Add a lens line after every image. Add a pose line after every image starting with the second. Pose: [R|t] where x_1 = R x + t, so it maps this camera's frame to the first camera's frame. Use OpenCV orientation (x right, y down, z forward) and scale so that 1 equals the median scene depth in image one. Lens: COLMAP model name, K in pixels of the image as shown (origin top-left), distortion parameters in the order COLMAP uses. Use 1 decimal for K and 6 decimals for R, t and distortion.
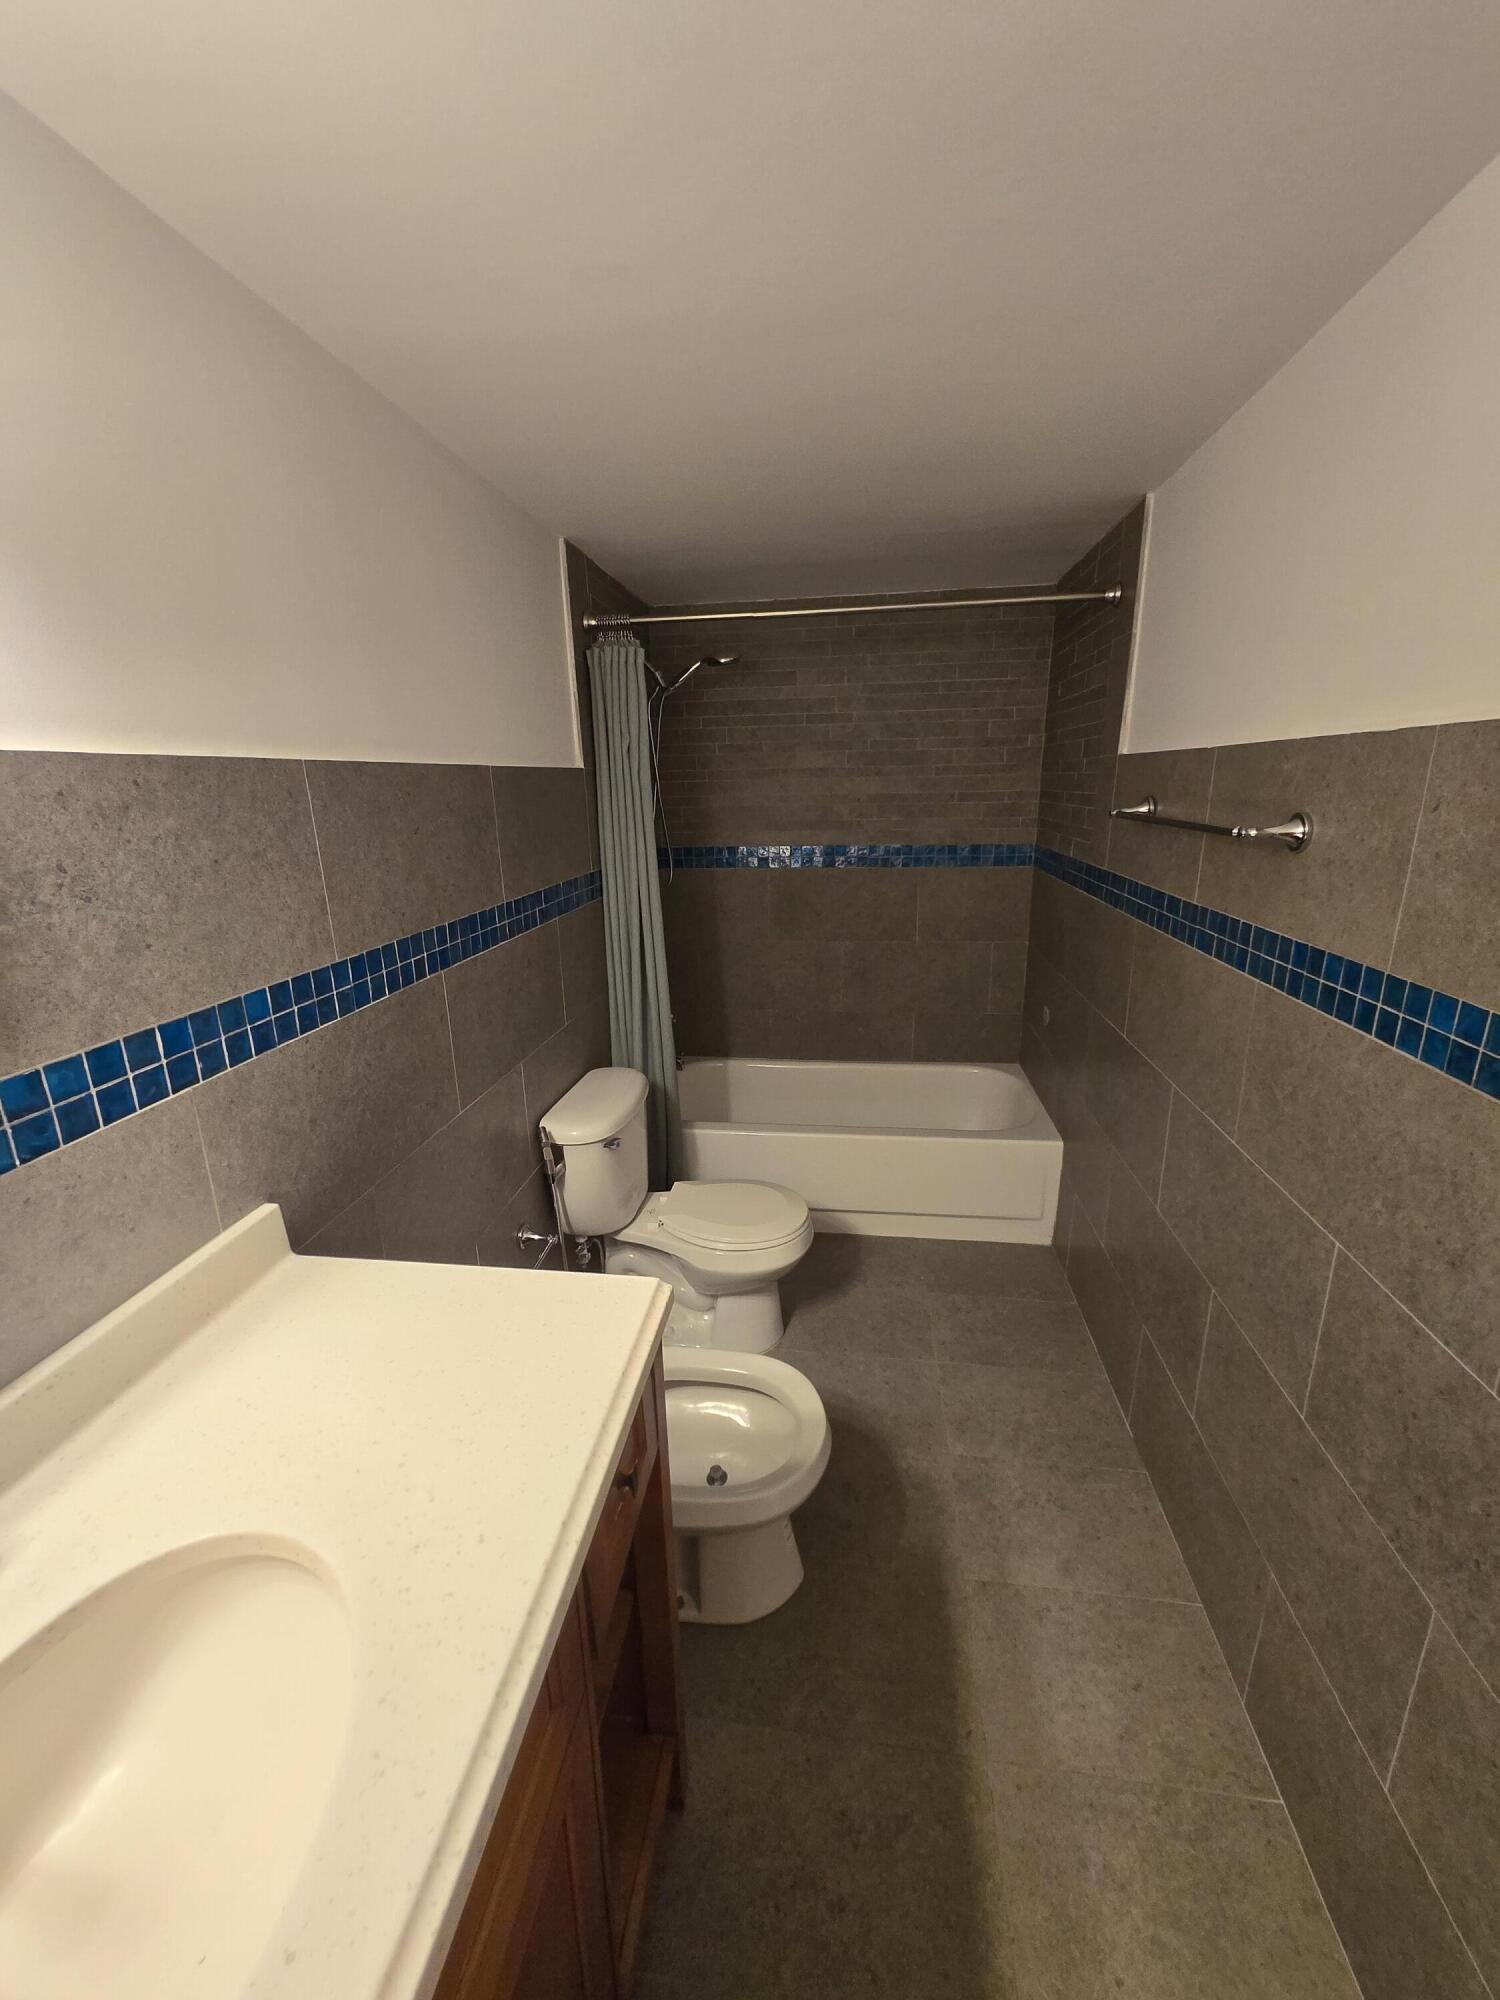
lens RADIAL K [[782.8, 0, 749.3], [0, 782.8, 998.1], [0, 0, 1]] dist [0.002443, -0.001233]
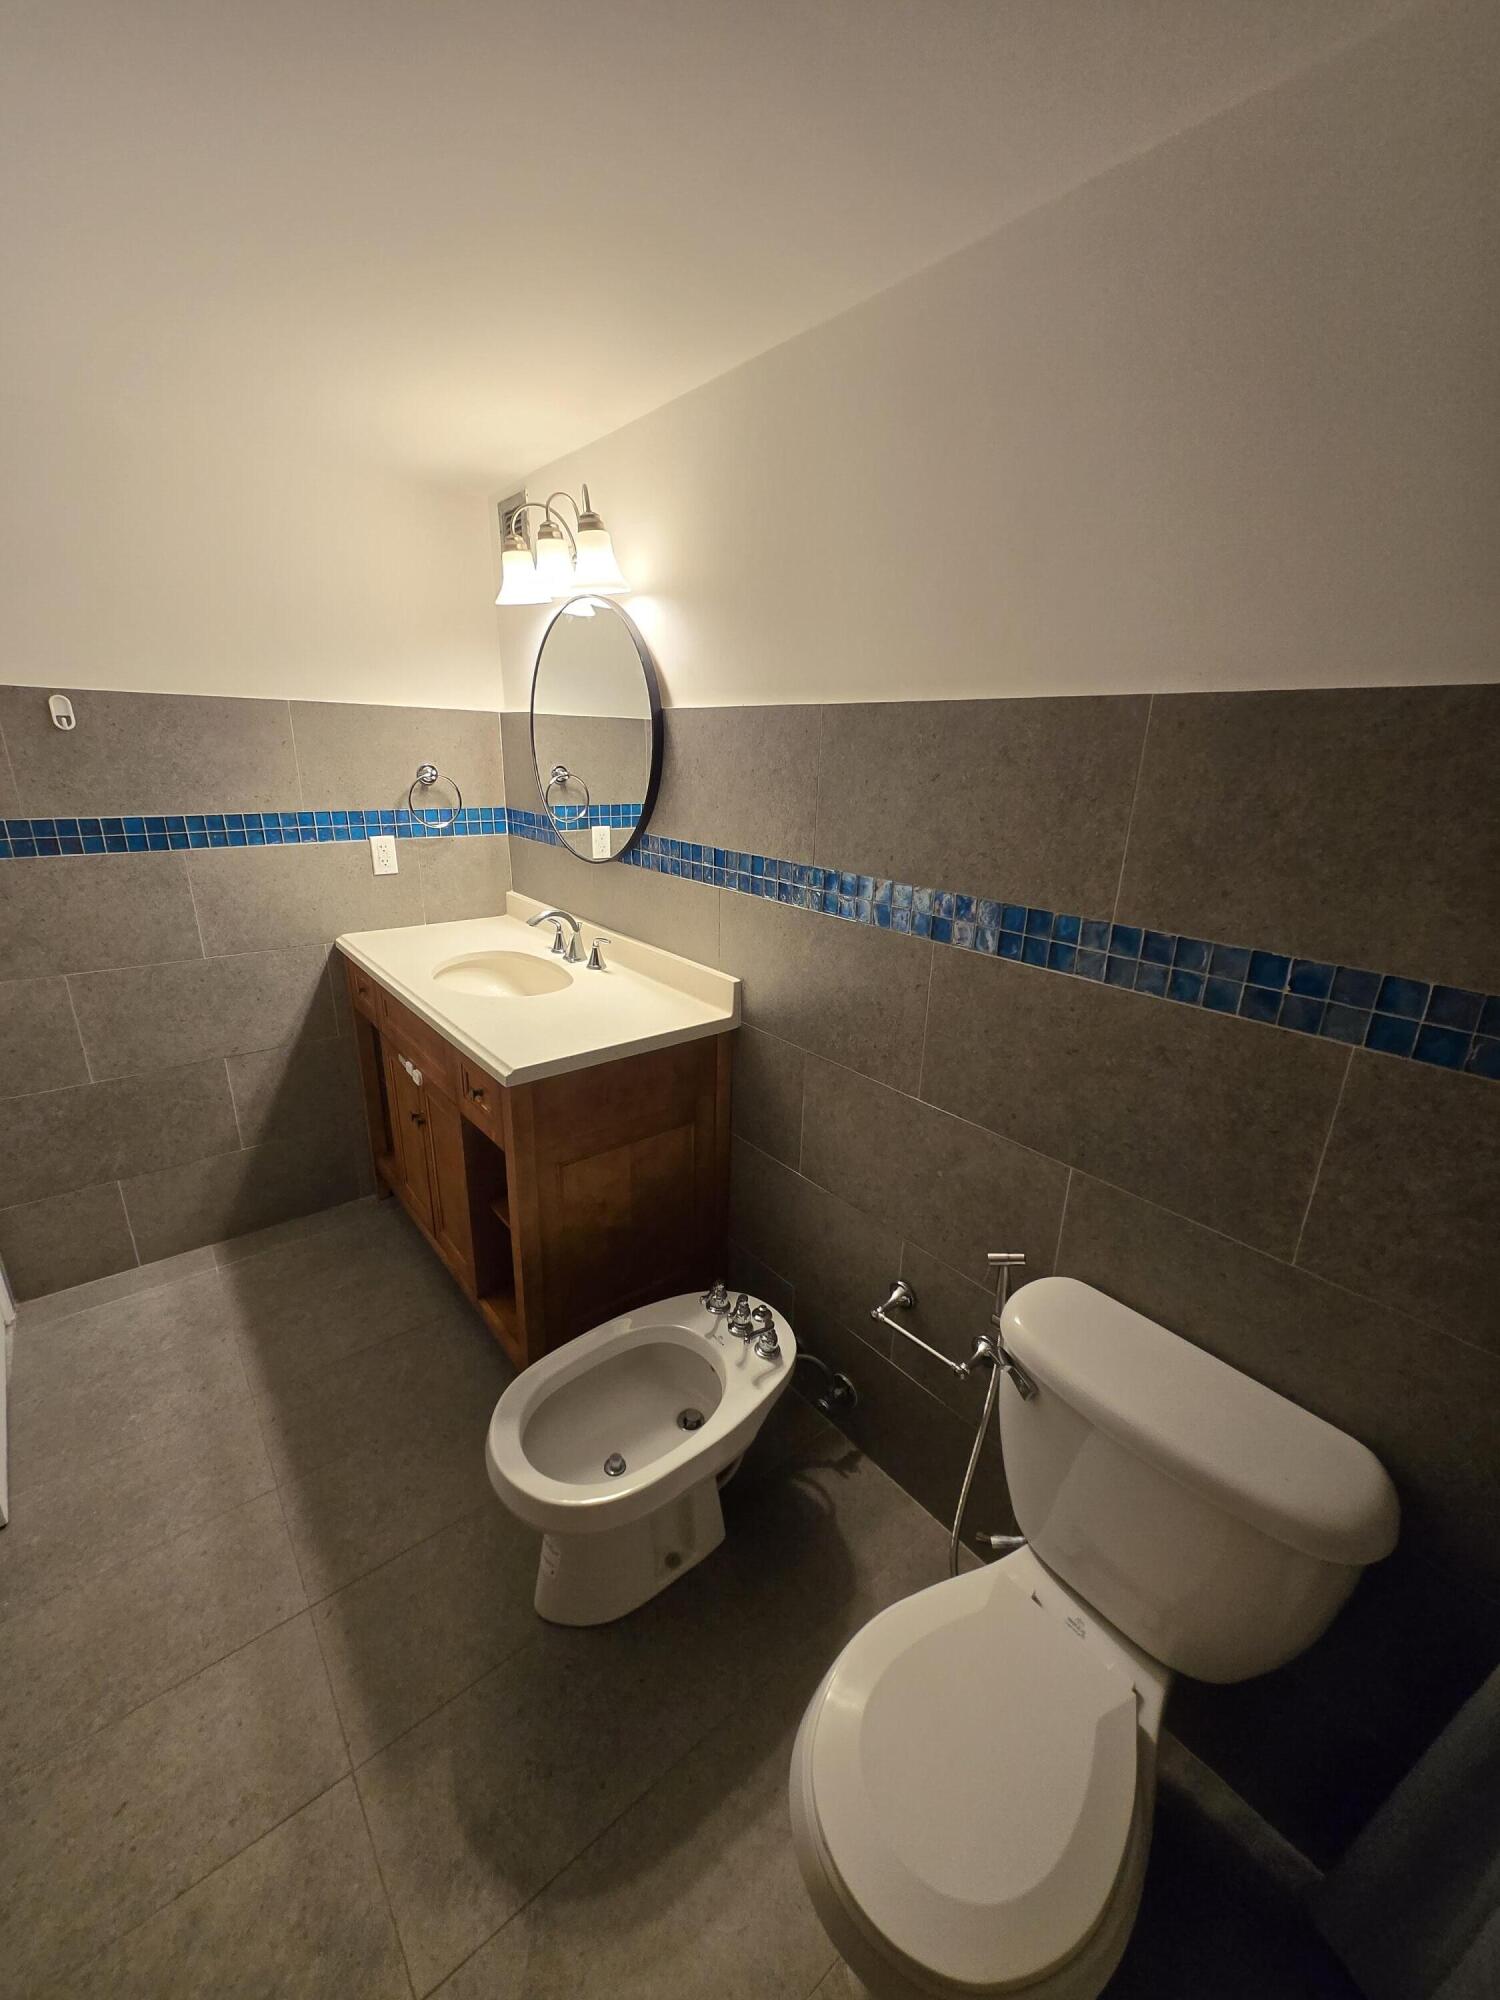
lens RADIAL K [[782.8, 0, 747.3], [0, 782.8, 999.8], [0, 0, 1]] dist [0.002443, -0.001233]
pose [[-0.691667, 0.226082, -0.685918, 0.428635], [-0.204638, 0.849467, 0.486342, -0.417370], [0.692619, 0.476752, -0.541283, 1.561946]]
